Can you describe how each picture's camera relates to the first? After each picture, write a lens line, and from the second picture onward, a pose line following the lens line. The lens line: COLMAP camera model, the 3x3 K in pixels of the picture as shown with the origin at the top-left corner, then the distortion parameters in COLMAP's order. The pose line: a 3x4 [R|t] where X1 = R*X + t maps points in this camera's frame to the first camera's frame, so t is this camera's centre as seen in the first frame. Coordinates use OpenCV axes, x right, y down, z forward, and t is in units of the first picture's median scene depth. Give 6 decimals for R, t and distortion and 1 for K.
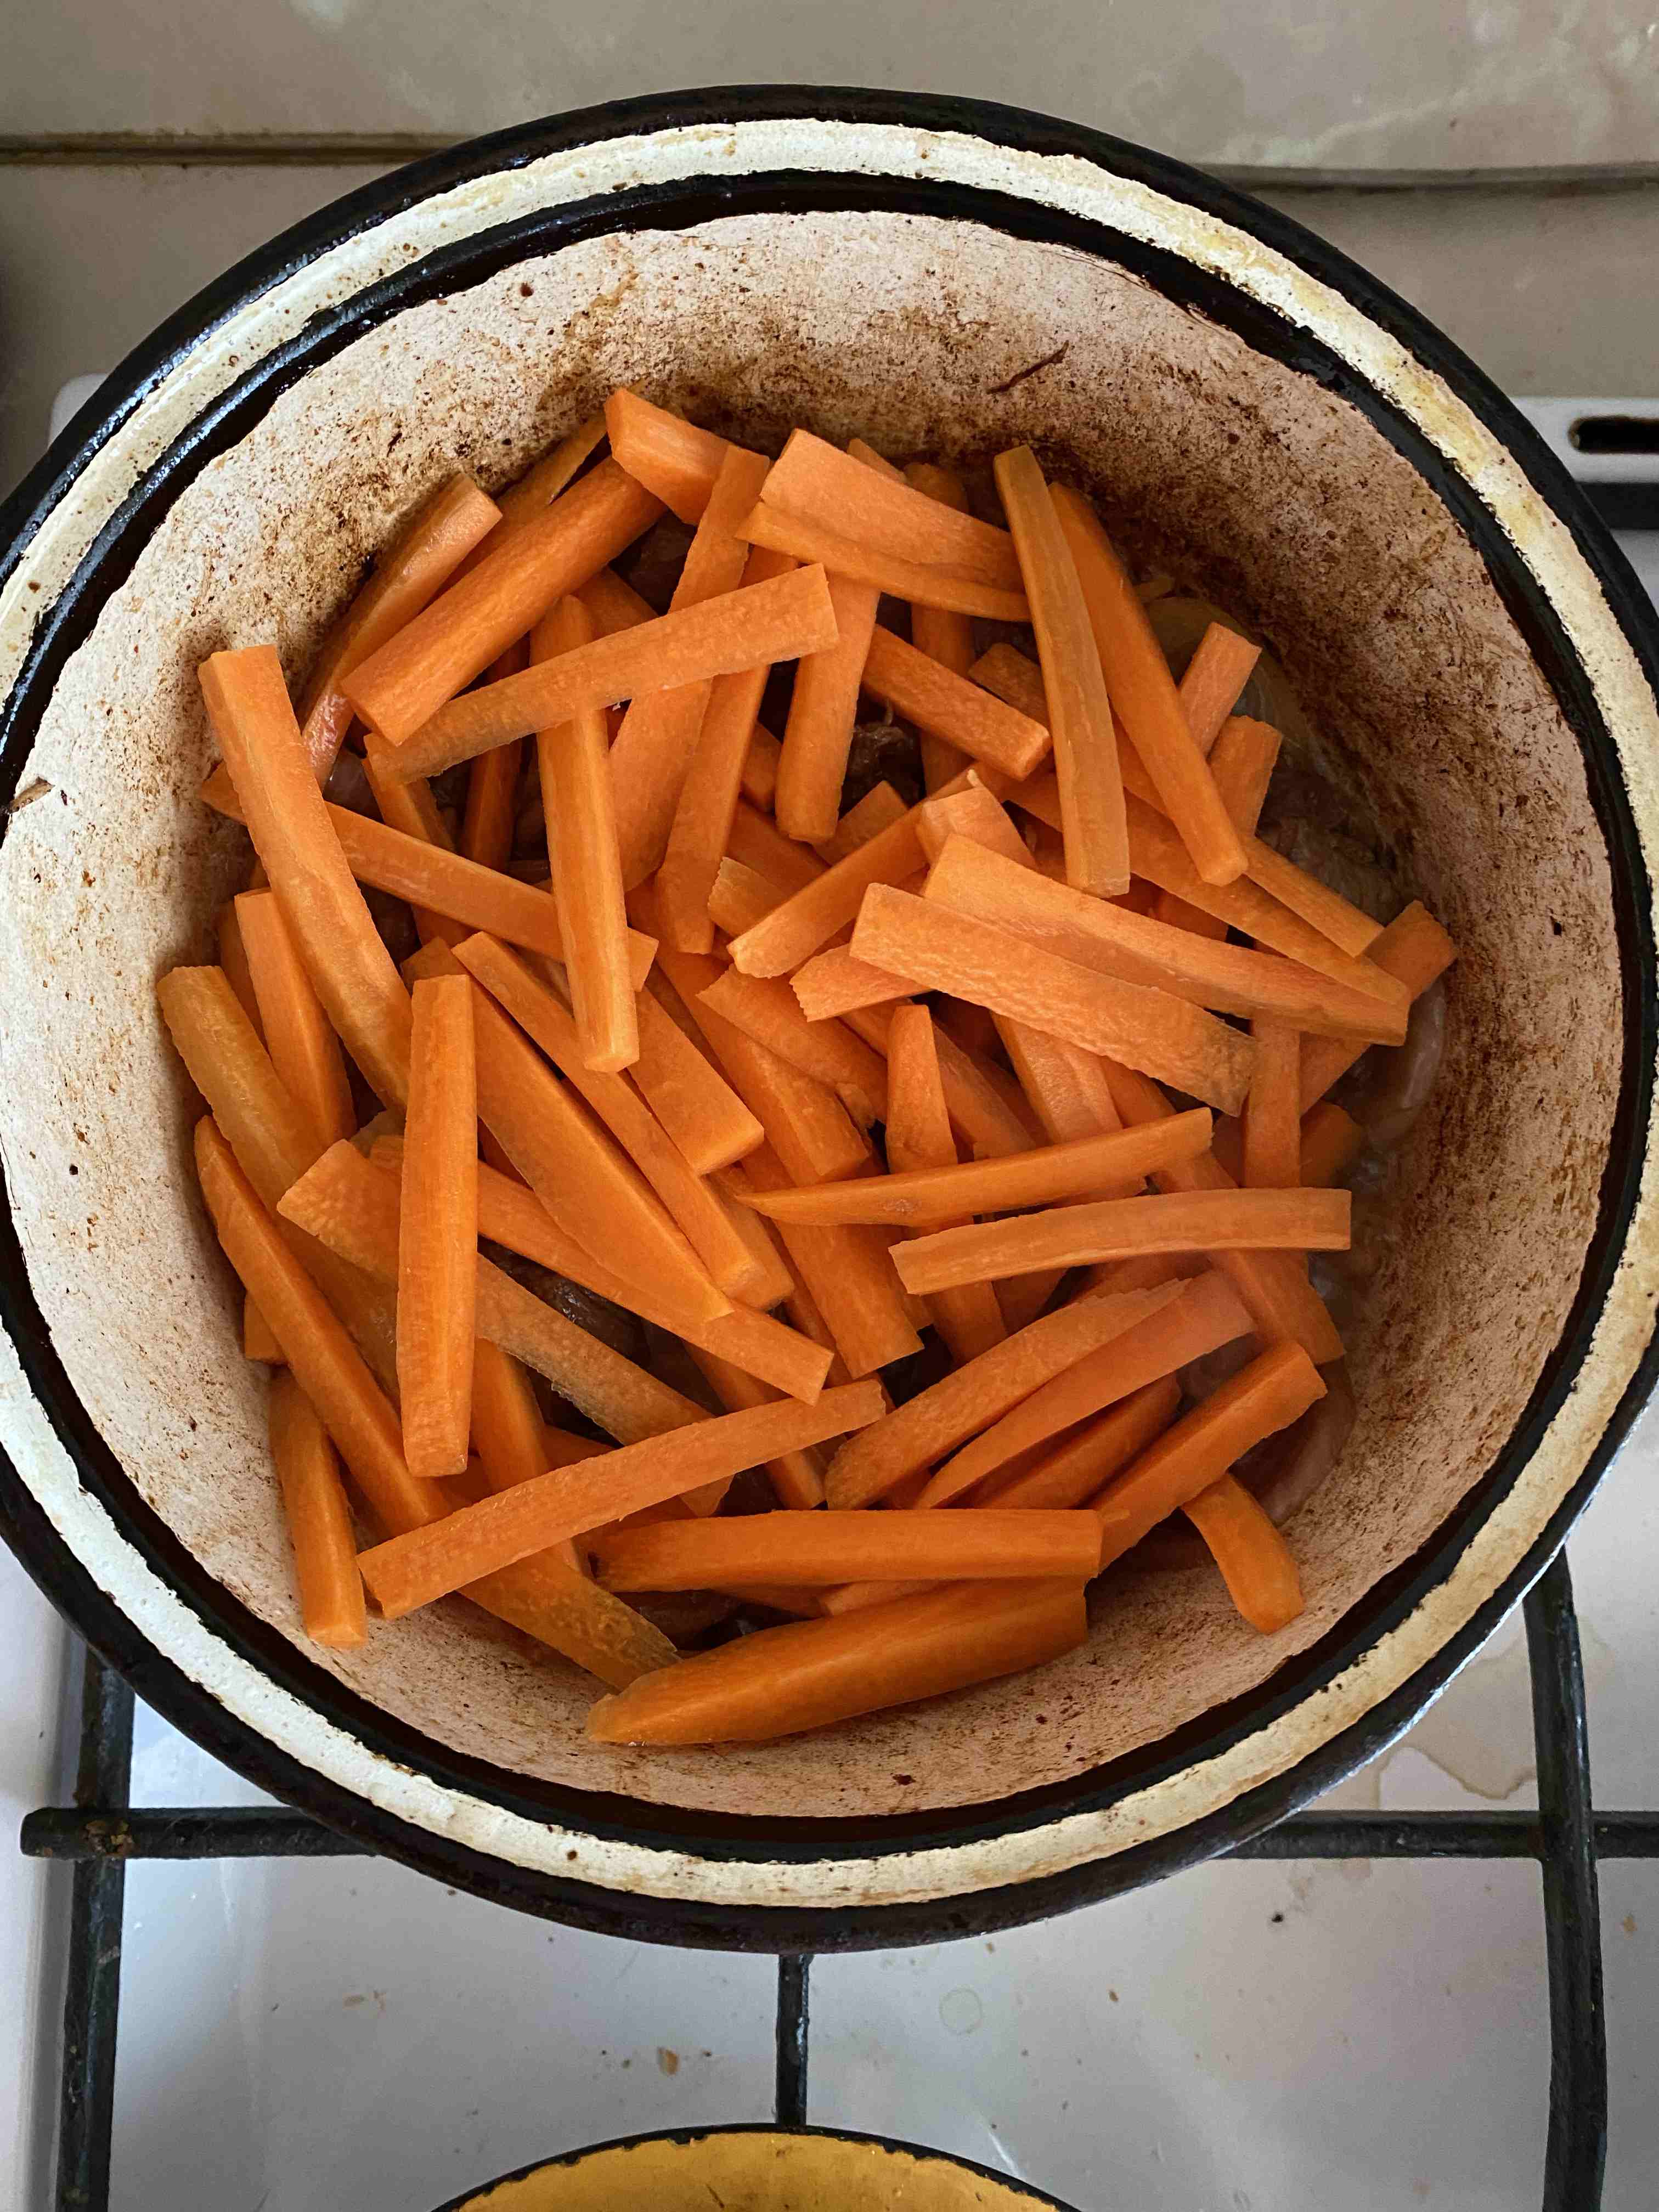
lens RADIAL K [[1645.4, 0, 831.5], [0, 1645.4, 1092.4], [0, 0, 1]] dist [-0.014190, 0.003792]
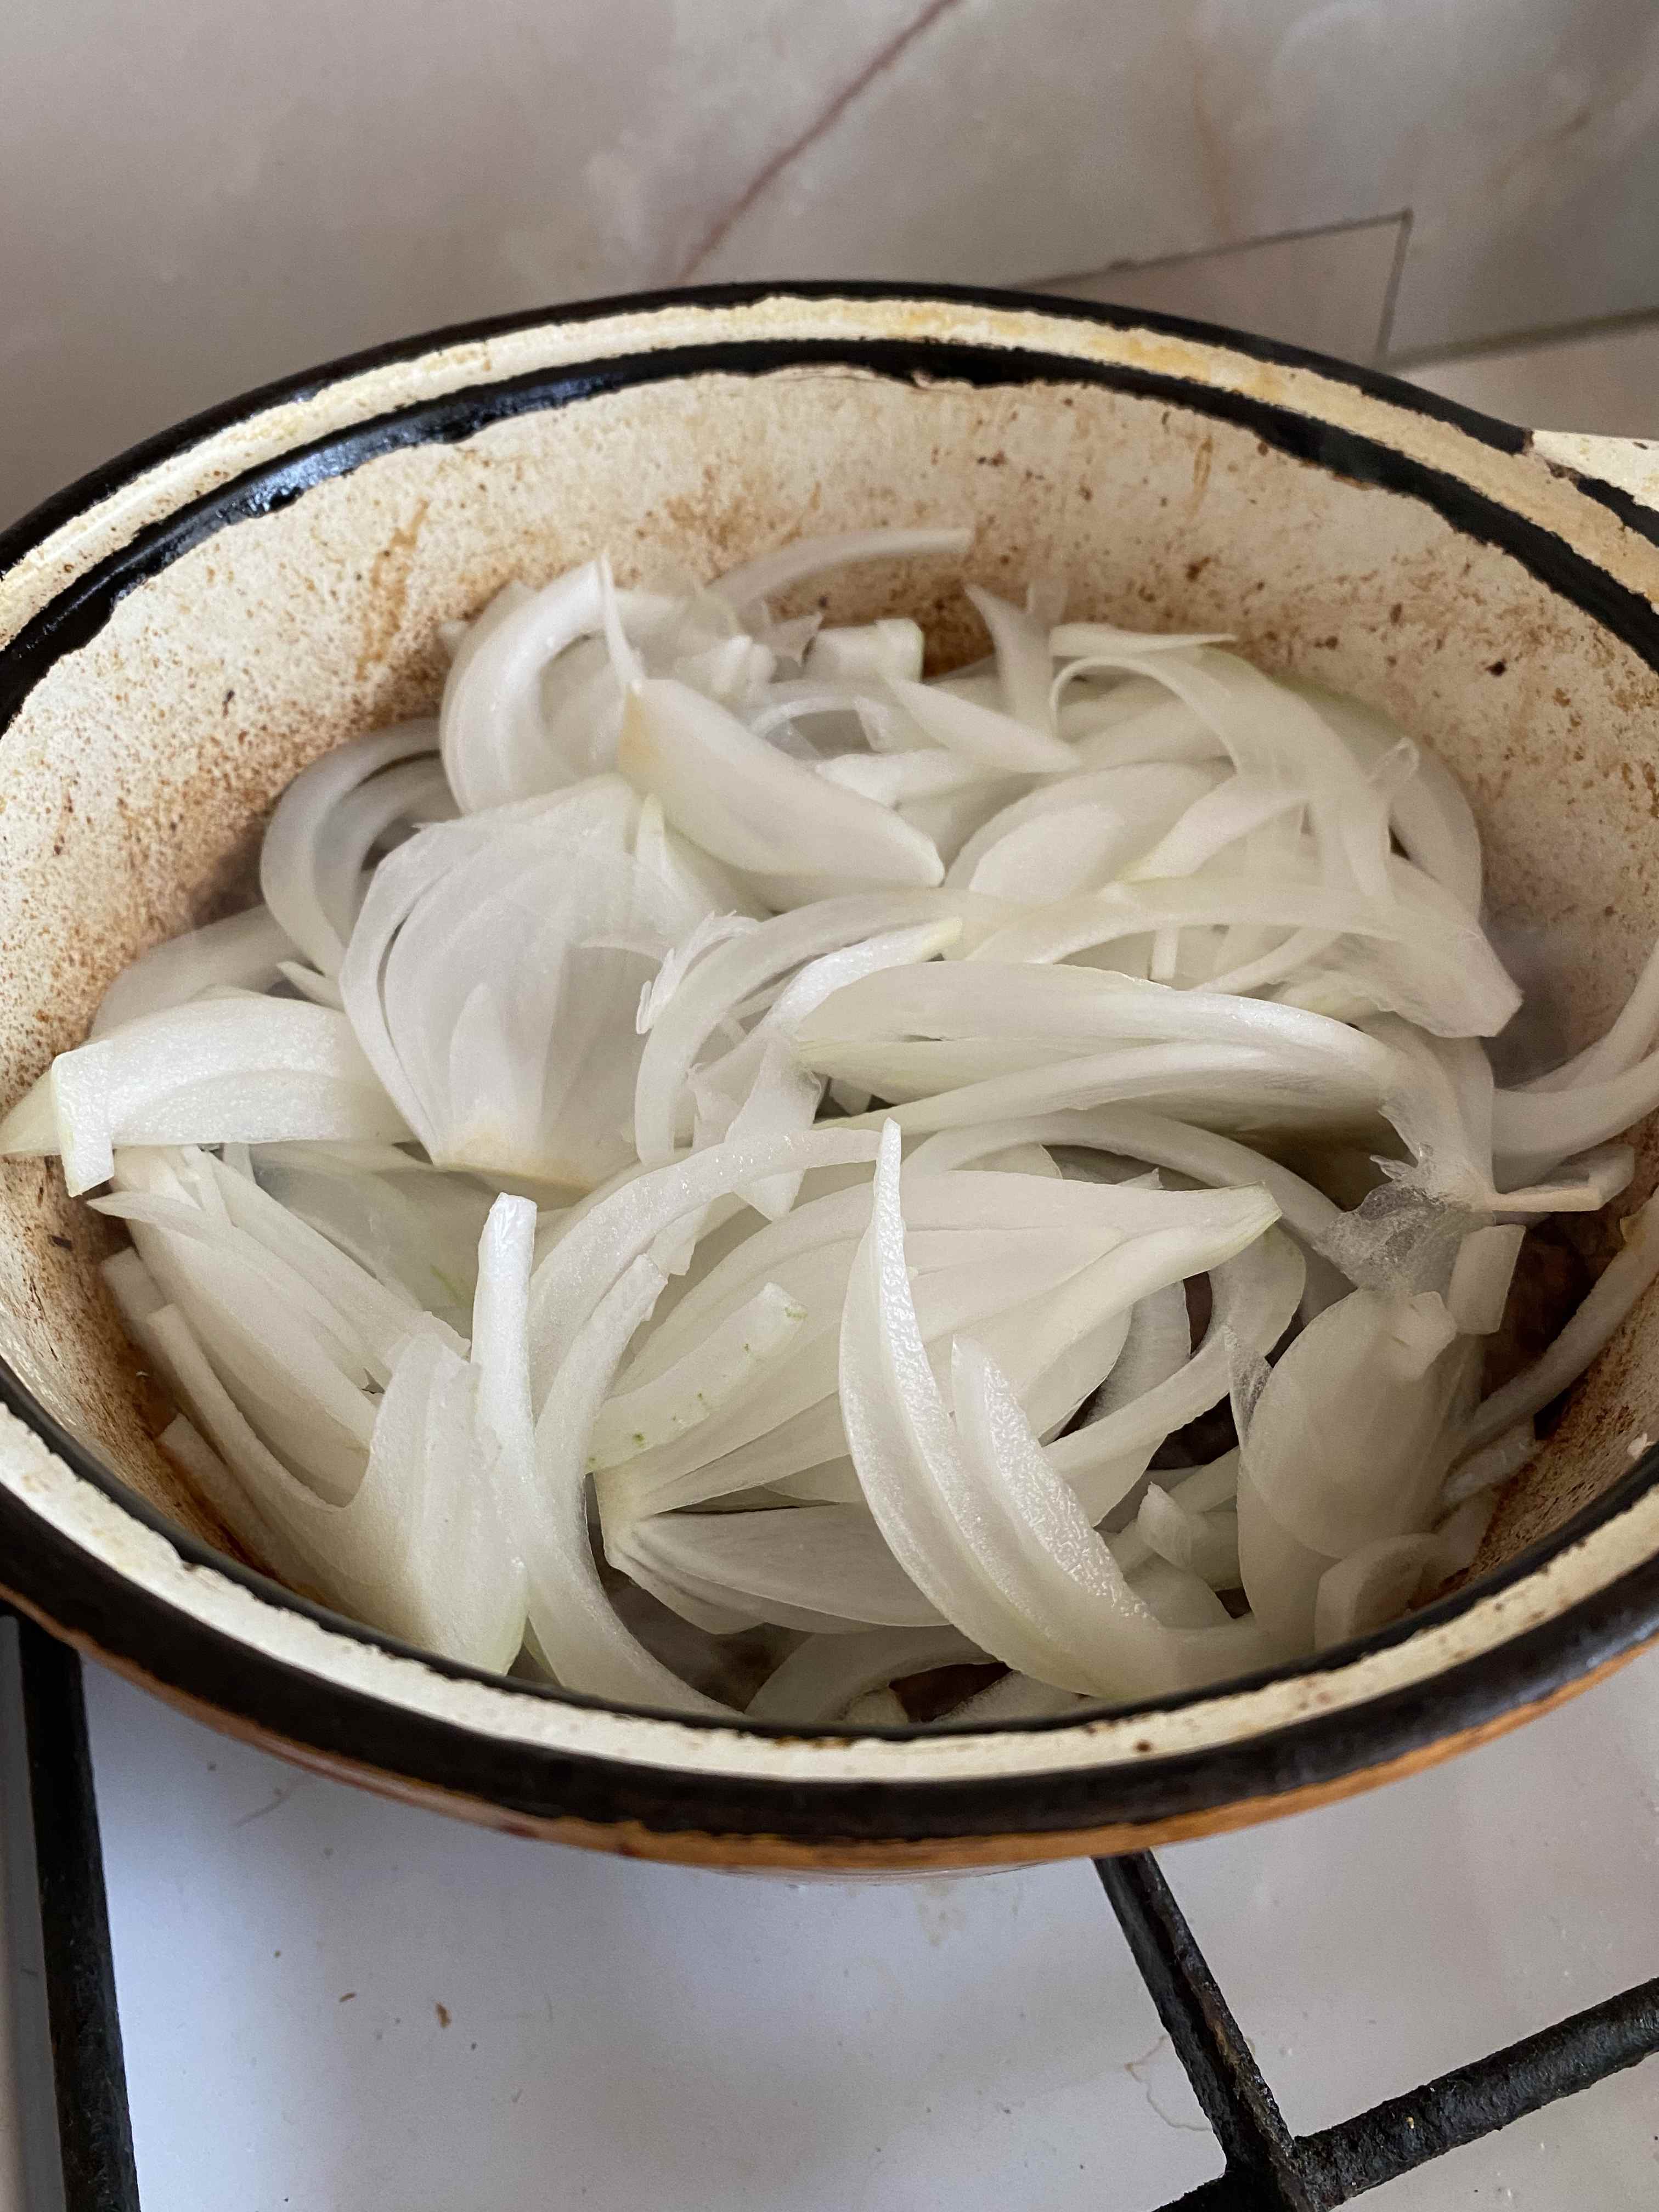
lens RADIAL K [[1691.7, 0, 824.9], [0, 1691.7, 1141.1], [0, 0, 1]] dist [-0.032738, 0.001018]
pose [[0.913027, -0.316984, 0.256715, -0.315767], [0.405084, 0.778430, -0.479535, 0.481888], [-0.047830, 0.541820, 0.839133, 0.320254]]
